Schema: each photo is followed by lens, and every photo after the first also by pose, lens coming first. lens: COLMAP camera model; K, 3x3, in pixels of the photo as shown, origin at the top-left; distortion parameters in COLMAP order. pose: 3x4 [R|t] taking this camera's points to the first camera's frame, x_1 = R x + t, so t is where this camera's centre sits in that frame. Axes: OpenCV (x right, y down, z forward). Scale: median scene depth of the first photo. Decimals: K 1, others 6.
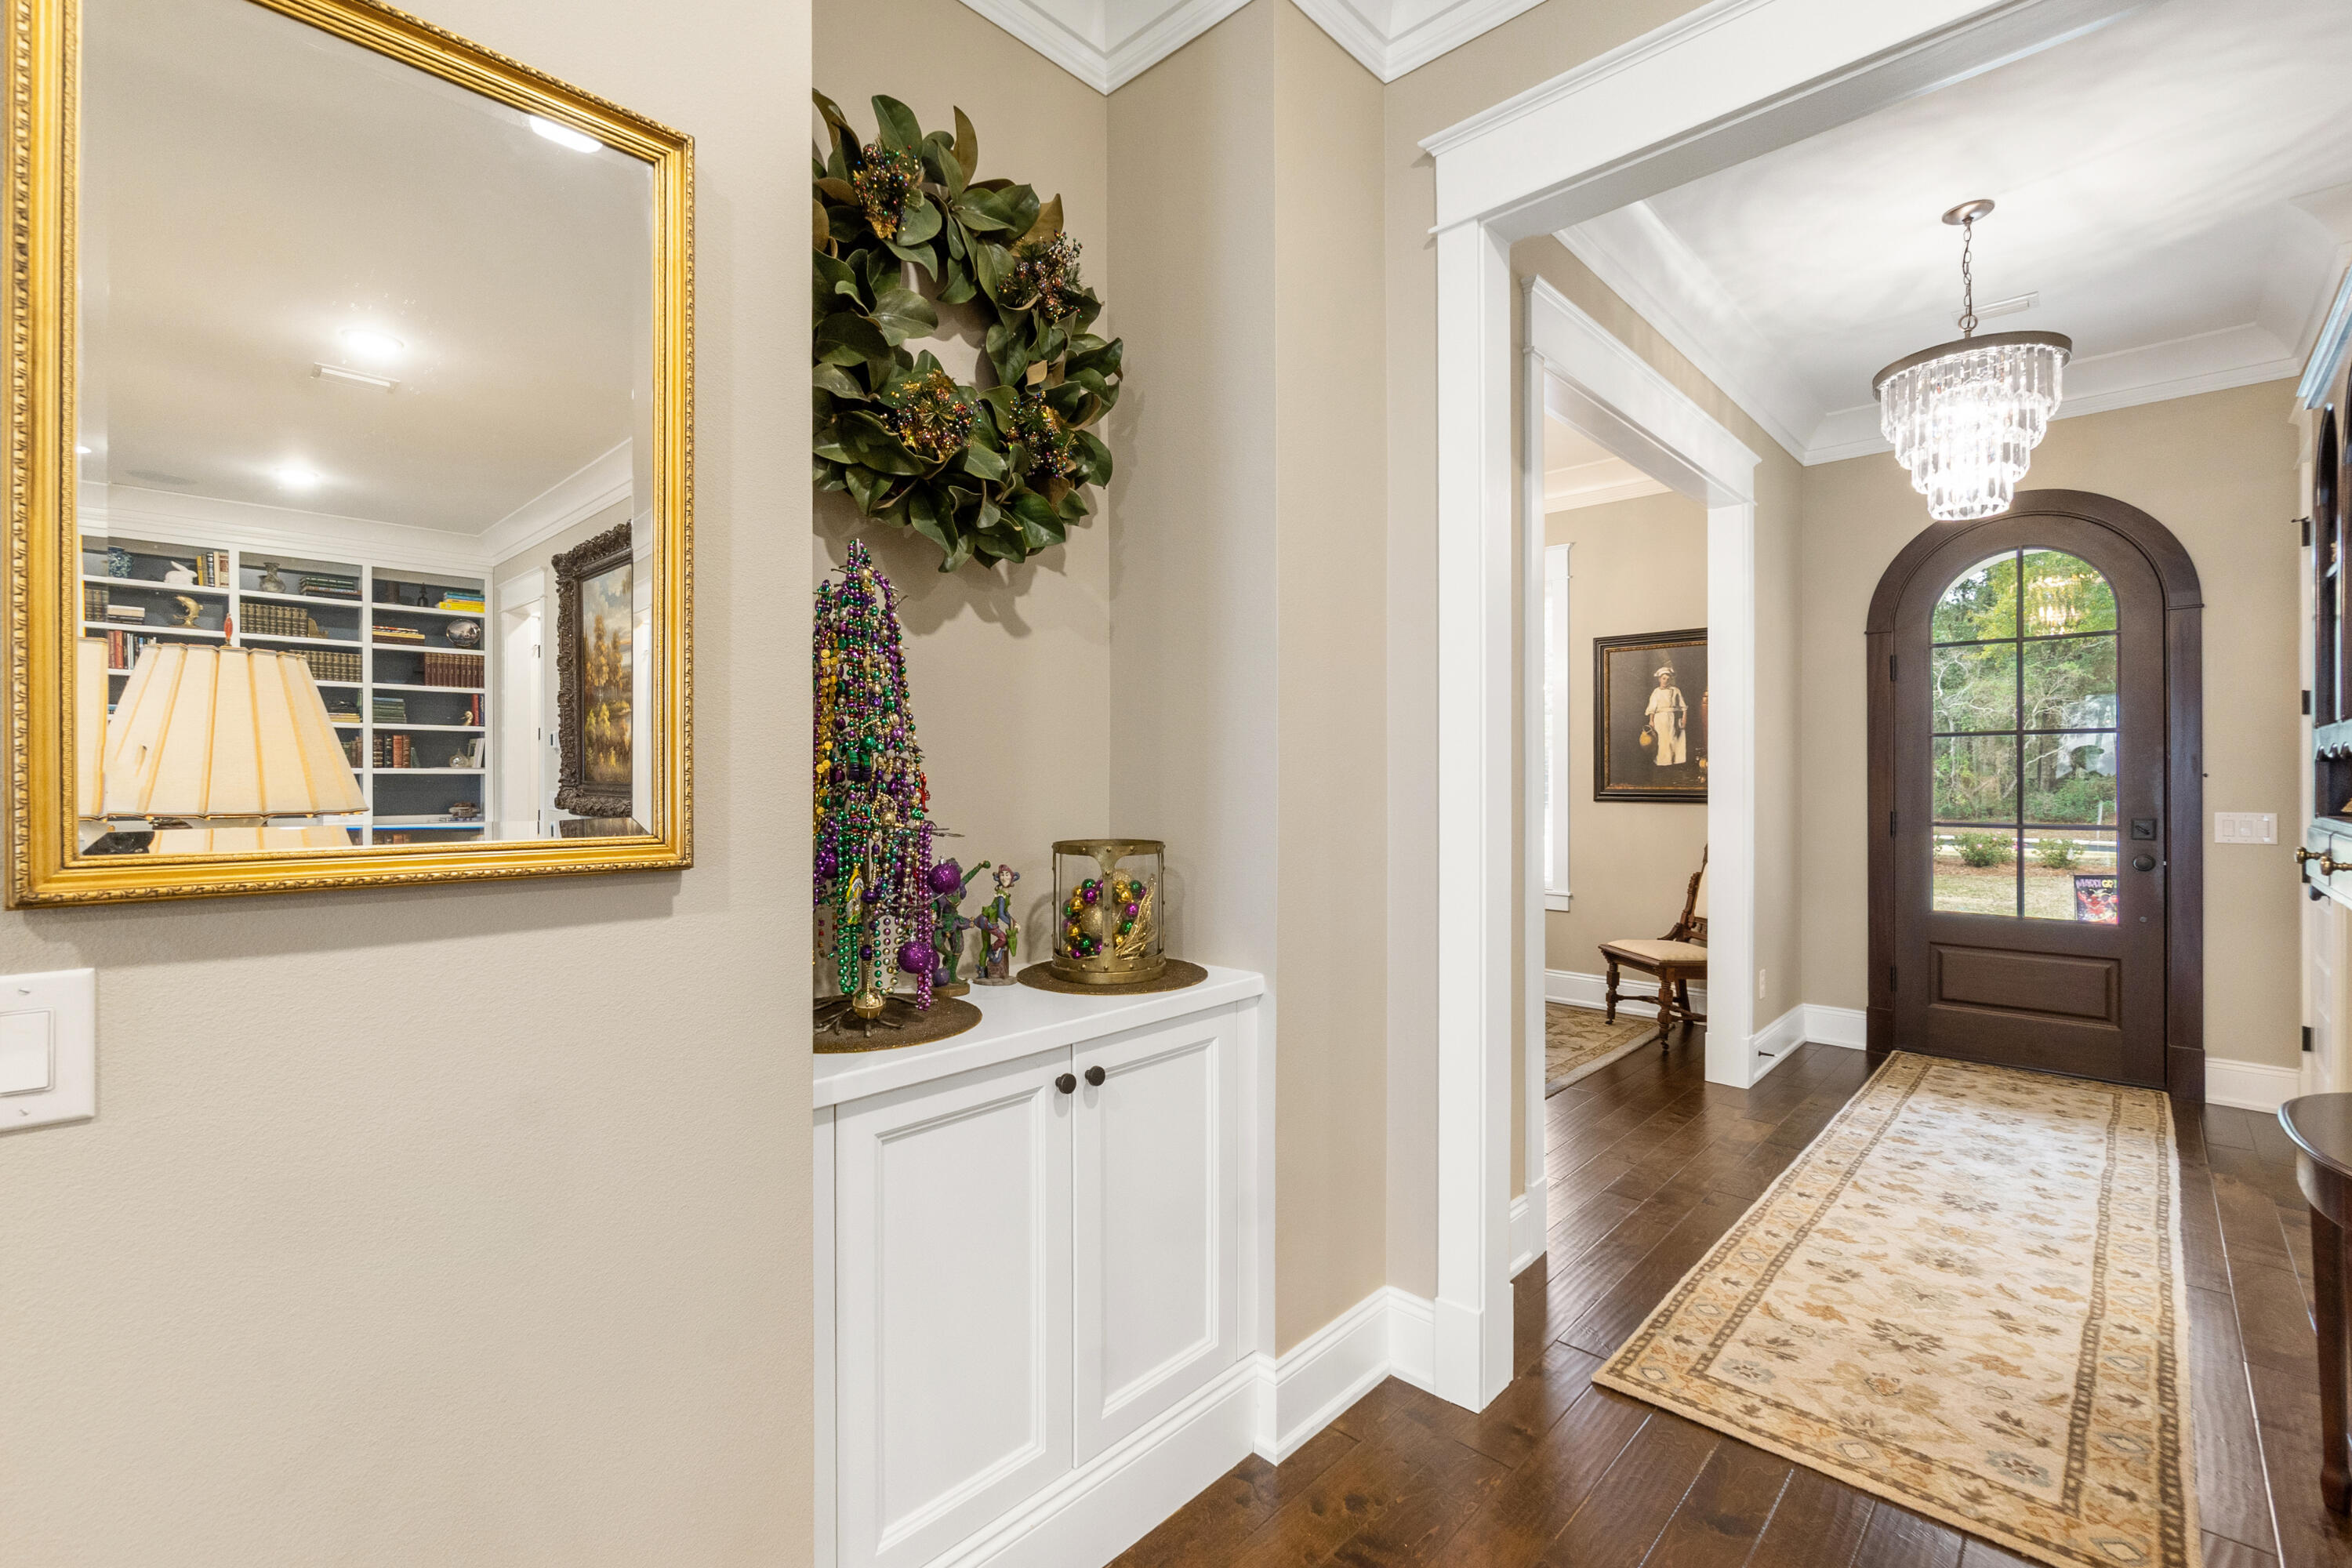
lens RADIAL K [[1023.7, 0, 1180.3], [0, 1023.7, 778.1], [0, 0, 1]] dist [0.000869, 0.000724]
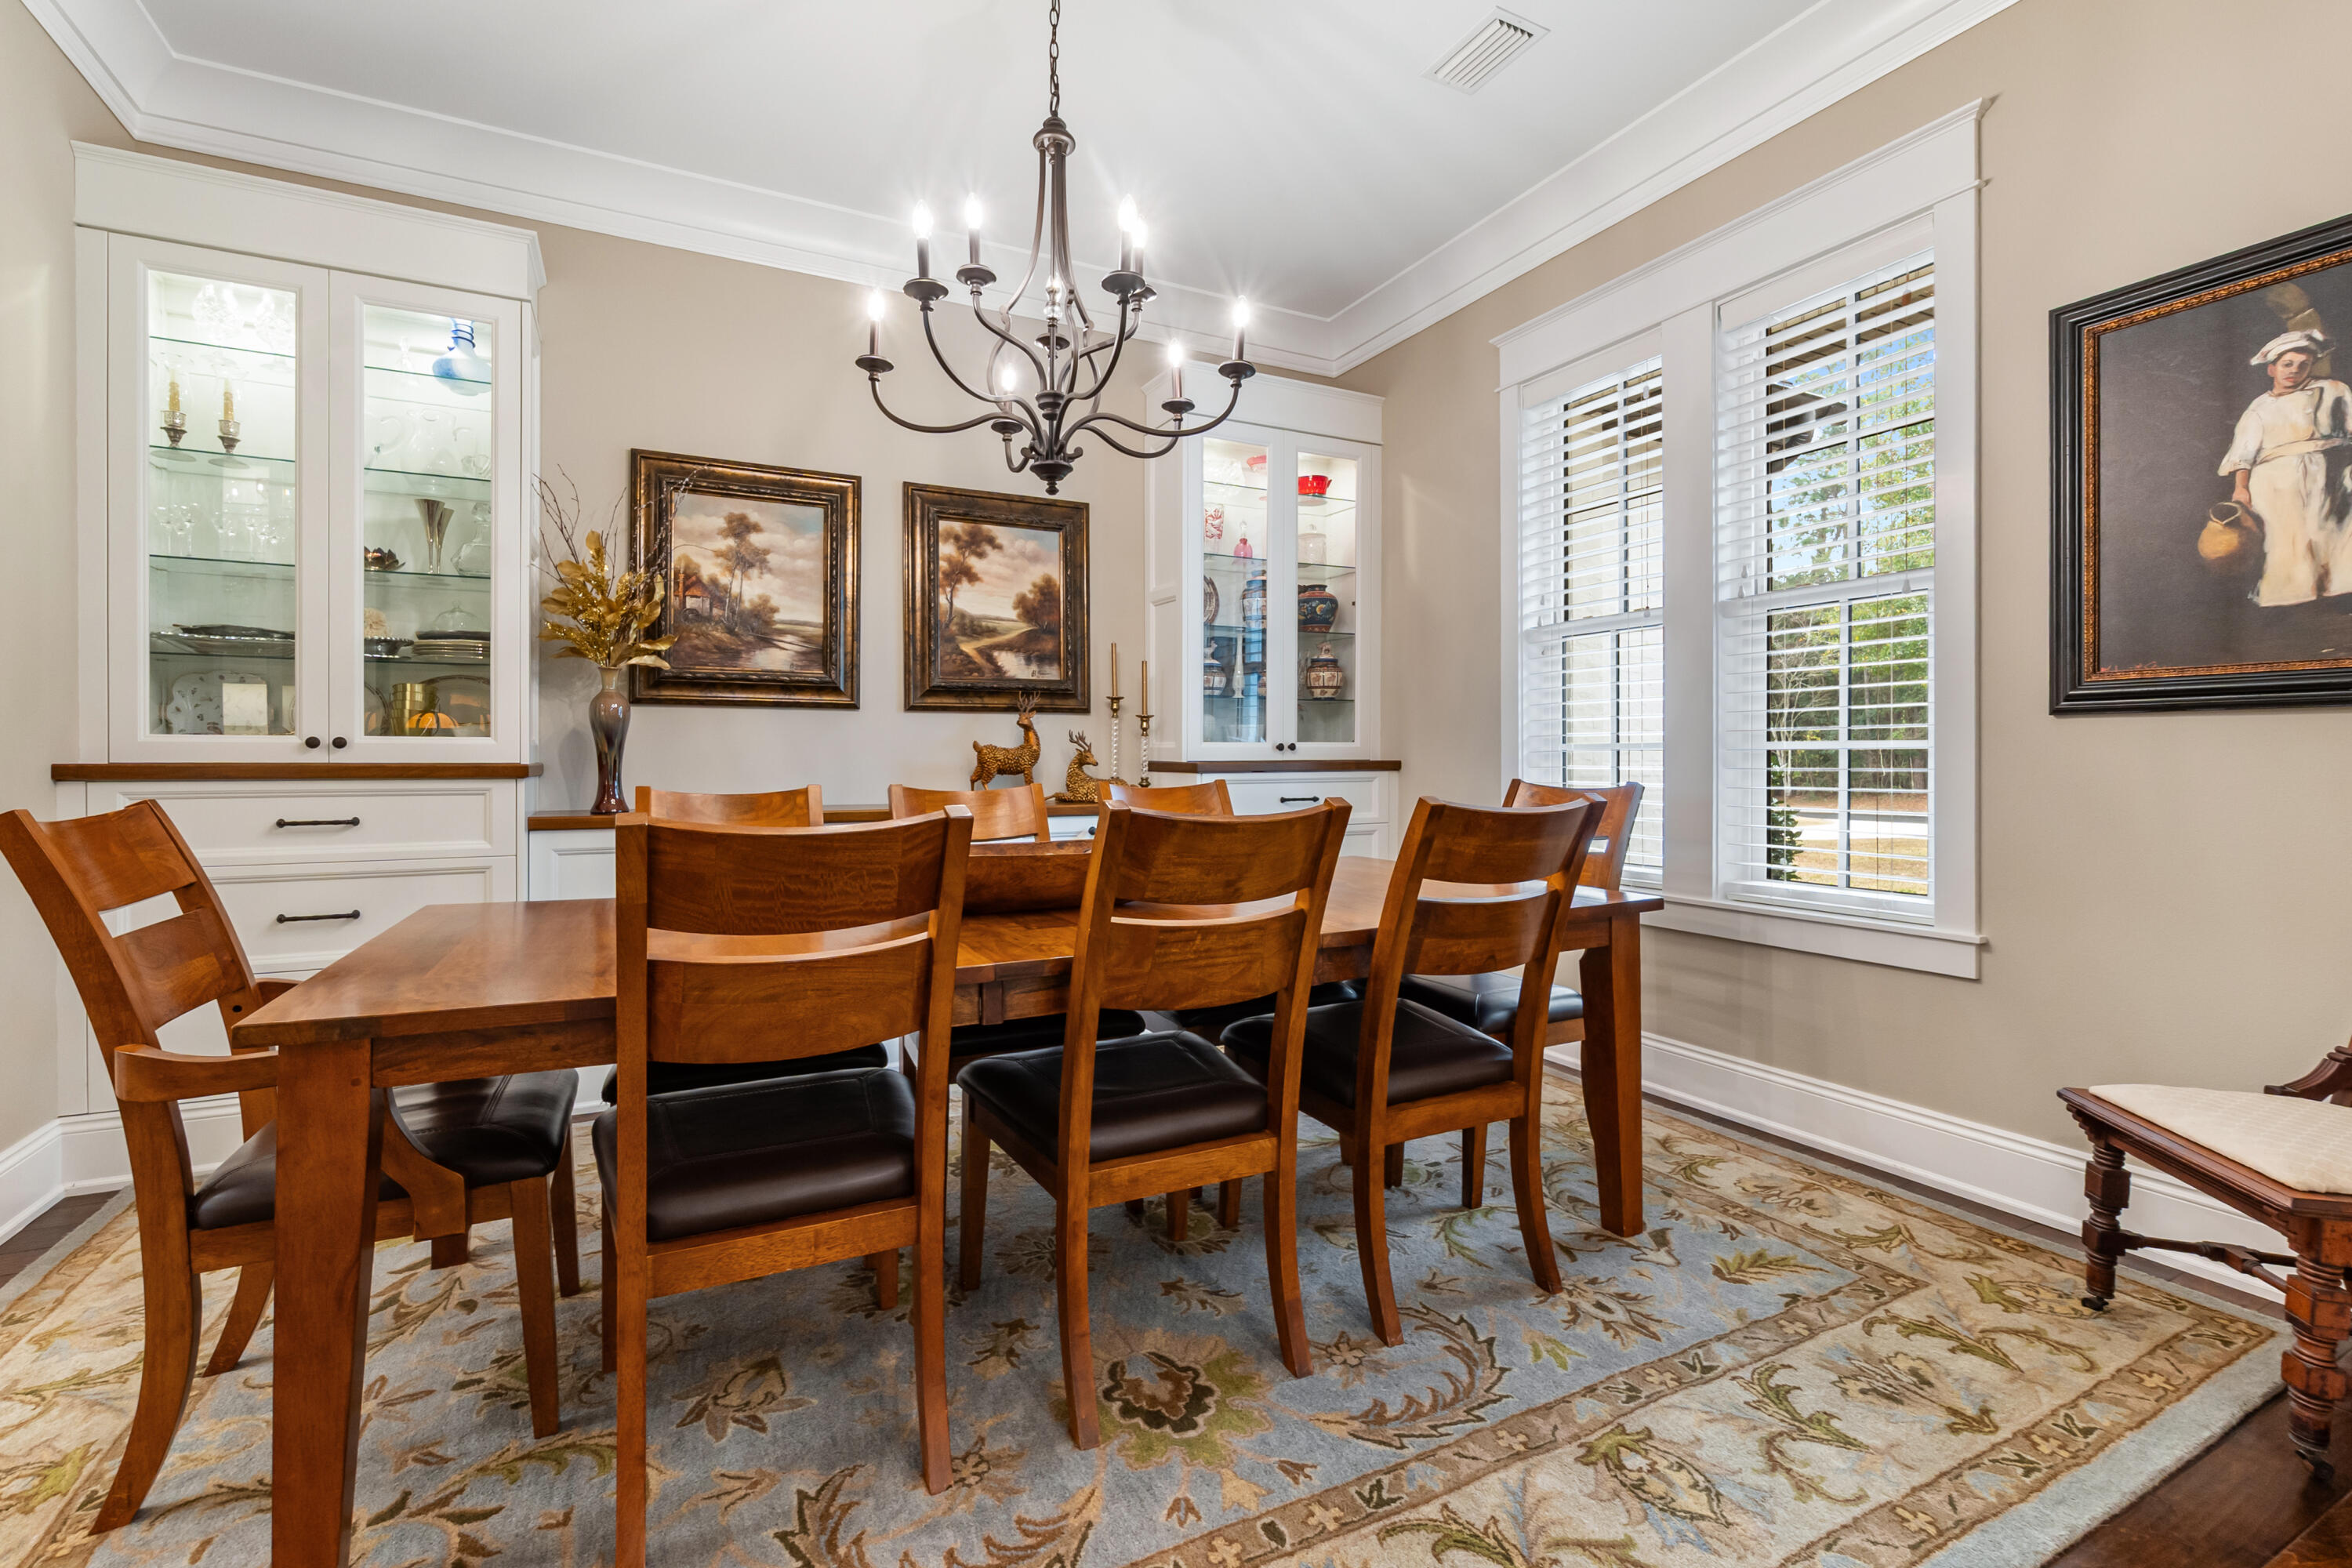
lens RADIAL K [[1023.7, 0, 1166.1], [0, 1023.7, 773.0], [0, 0, 1]] dist [0.000869, 0.000724]
pose [[0.938126, -0.000542, -0.346293, 0.227930], [0.000924, 0.999999, 0.000936, 0.045729], [0.346292, -0.001198, 0.938126, 0.526147]]
